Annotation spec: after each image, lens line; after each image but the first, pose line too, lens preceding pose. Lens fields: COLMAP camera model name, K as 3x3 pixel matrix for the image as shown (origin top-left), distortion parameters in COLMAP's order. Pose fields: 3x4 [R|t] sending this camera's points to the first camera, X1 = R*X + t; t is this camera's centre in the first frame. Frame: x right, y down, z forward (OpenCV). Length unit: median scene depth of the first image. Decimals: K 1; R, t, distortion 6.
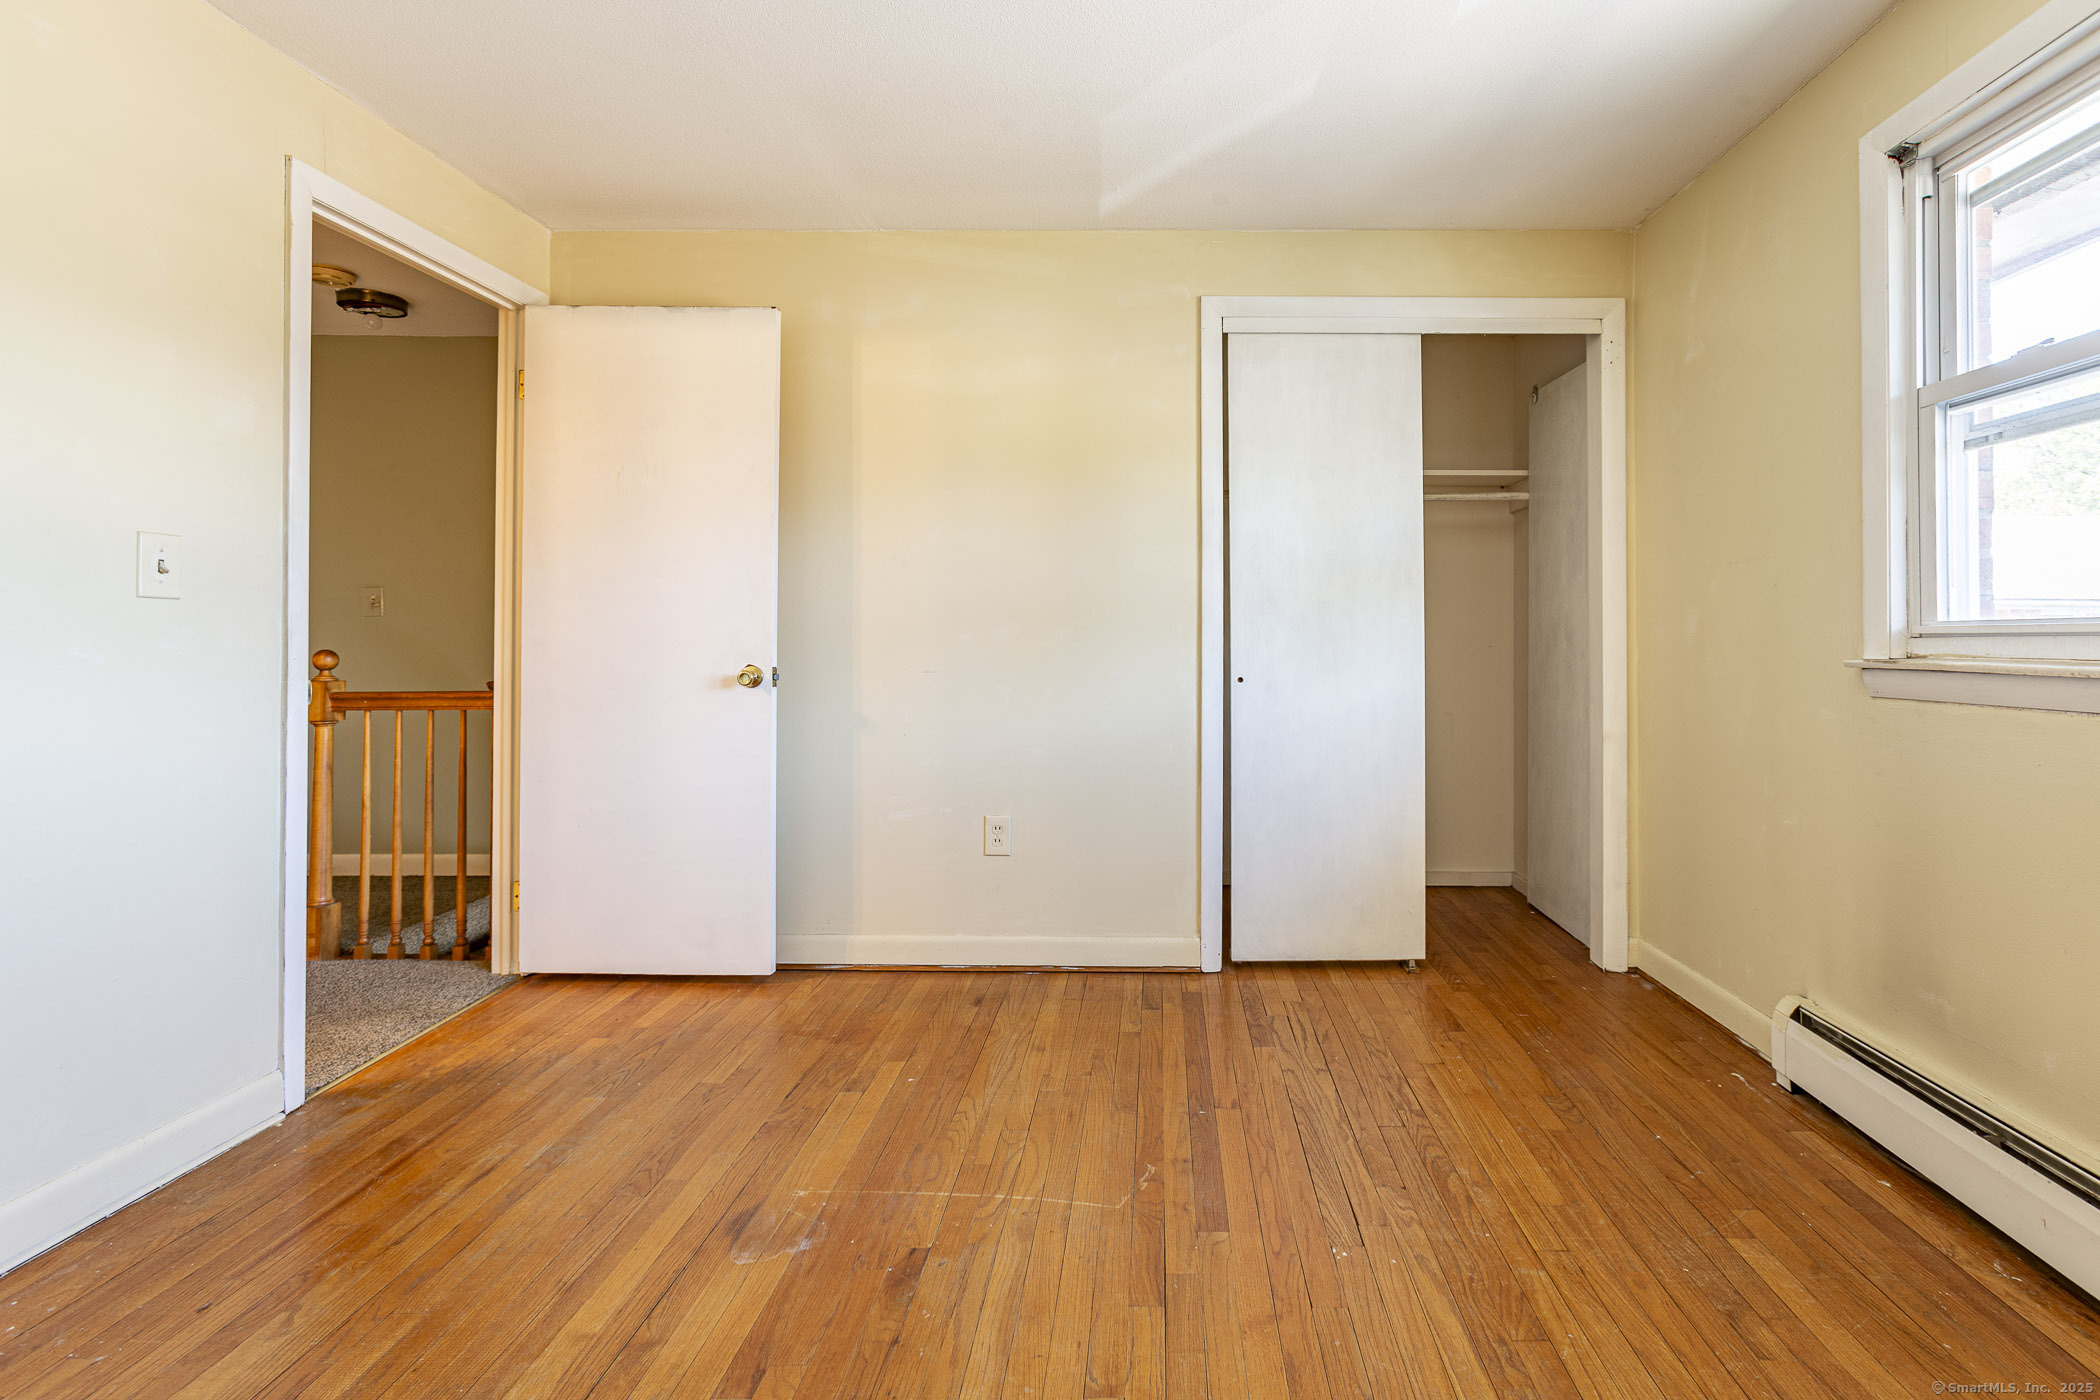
lens RADIAL K [[966.7, 0, 1154.8], [0, 966.7, 640.9], [0, 0, 1]] dist [-0.013289, 0.000649]
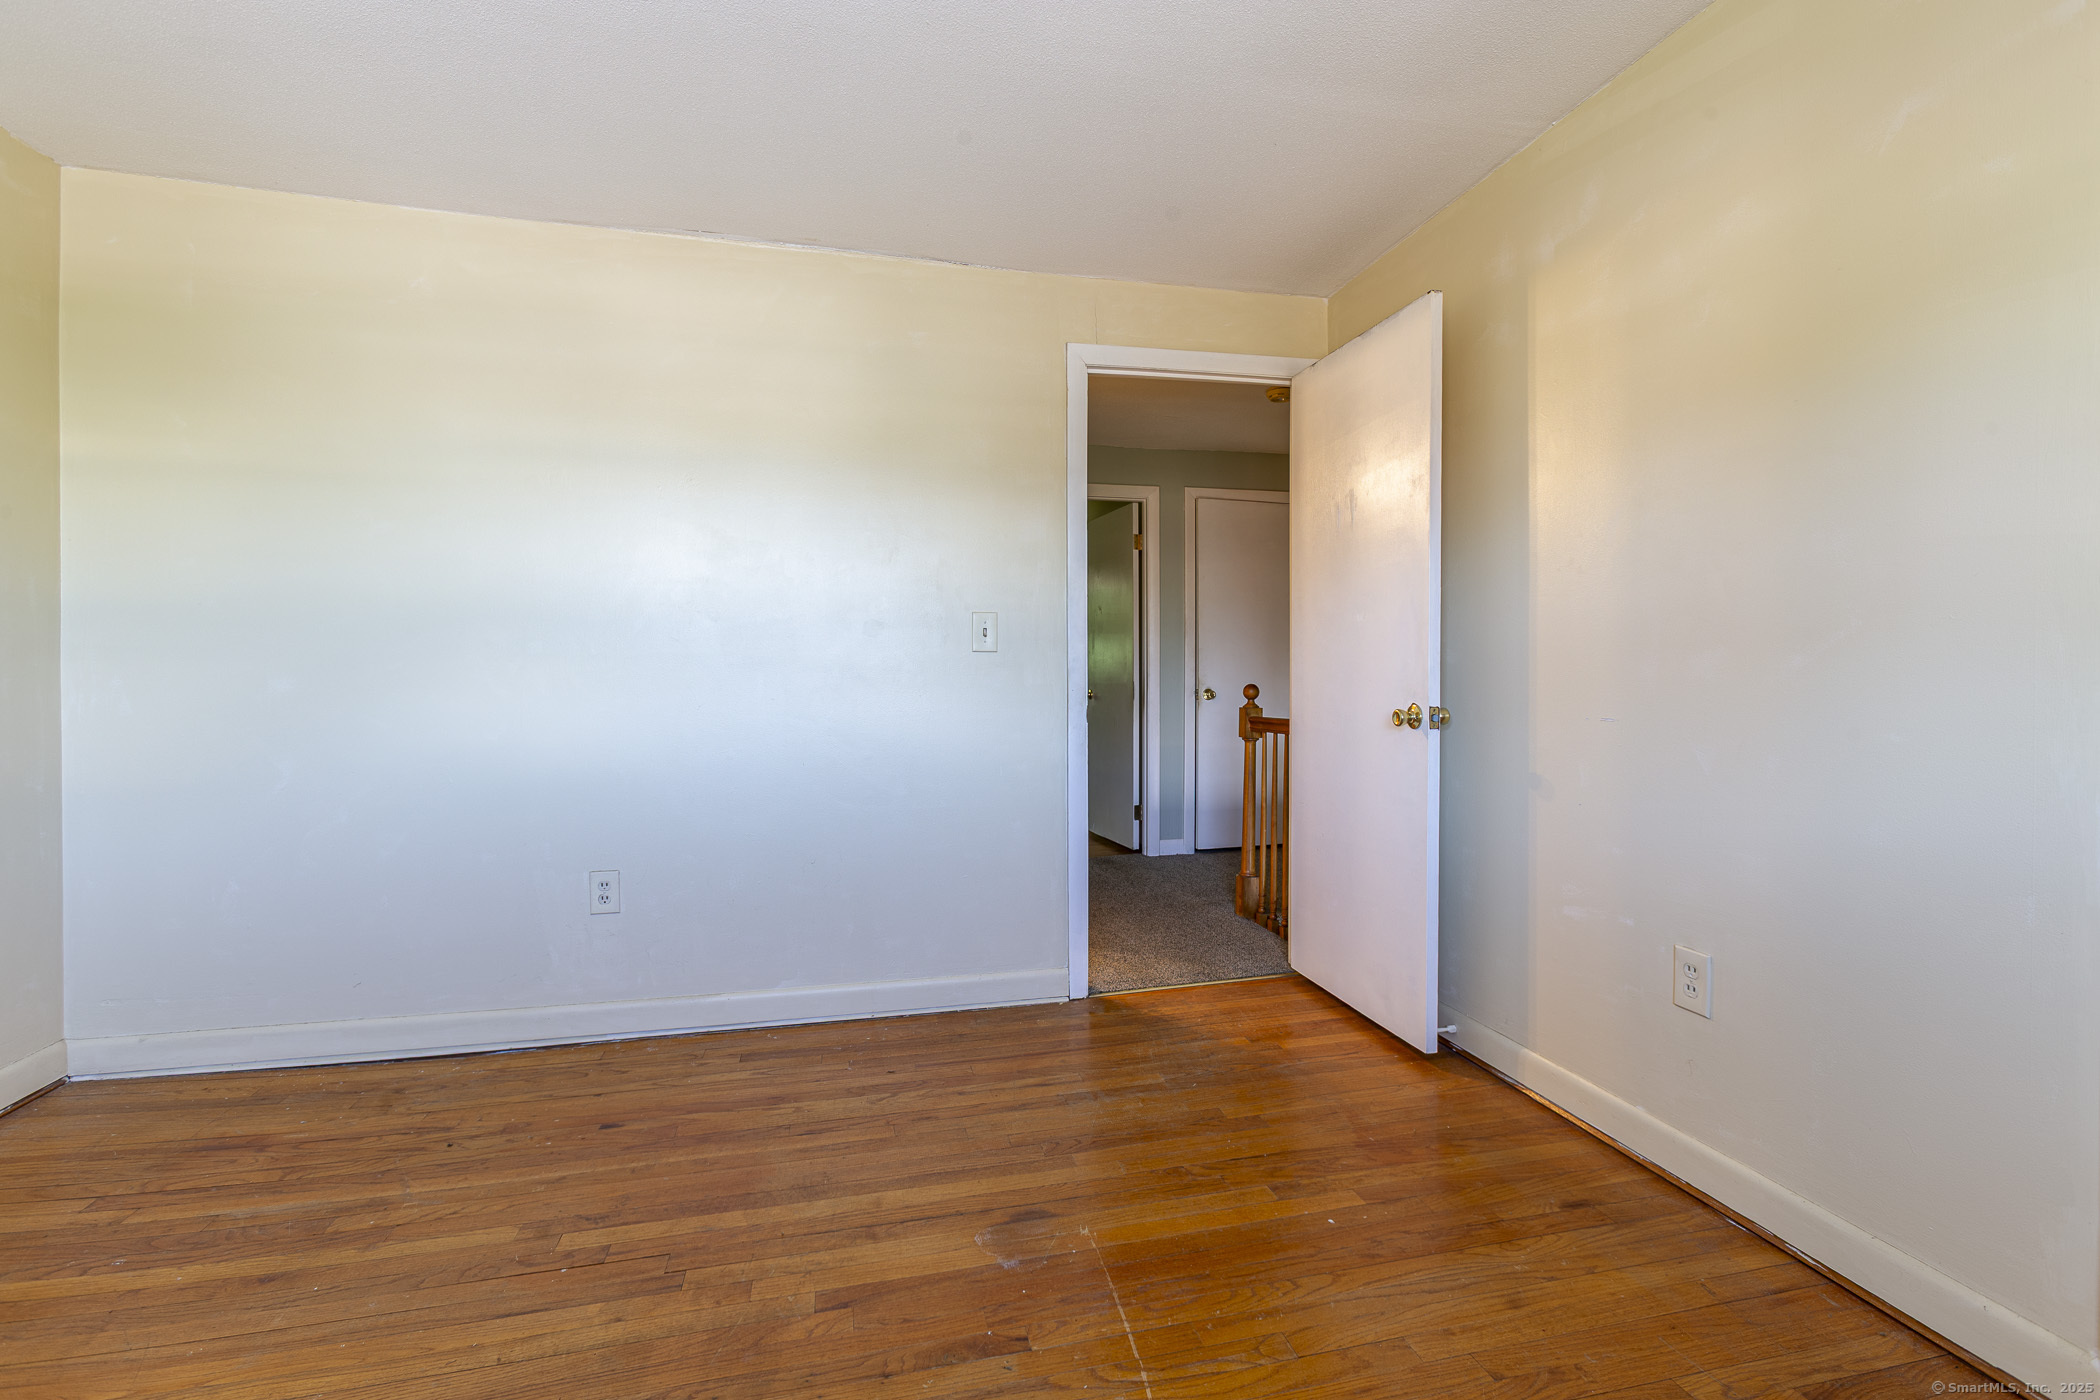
lens RADIAL K [[934.1, 0, 1050.0], [0, 934.1, 700.0], [0, 0, 1]] dist [-0.004565, 0.000011]
pose [[0.229298, 0.020706, -0.973136, 0.422715], [0.004460, 0.999741, 0.022323, 0.001272], [0.973346, -0.009459, 0.229147, 0.570140]]
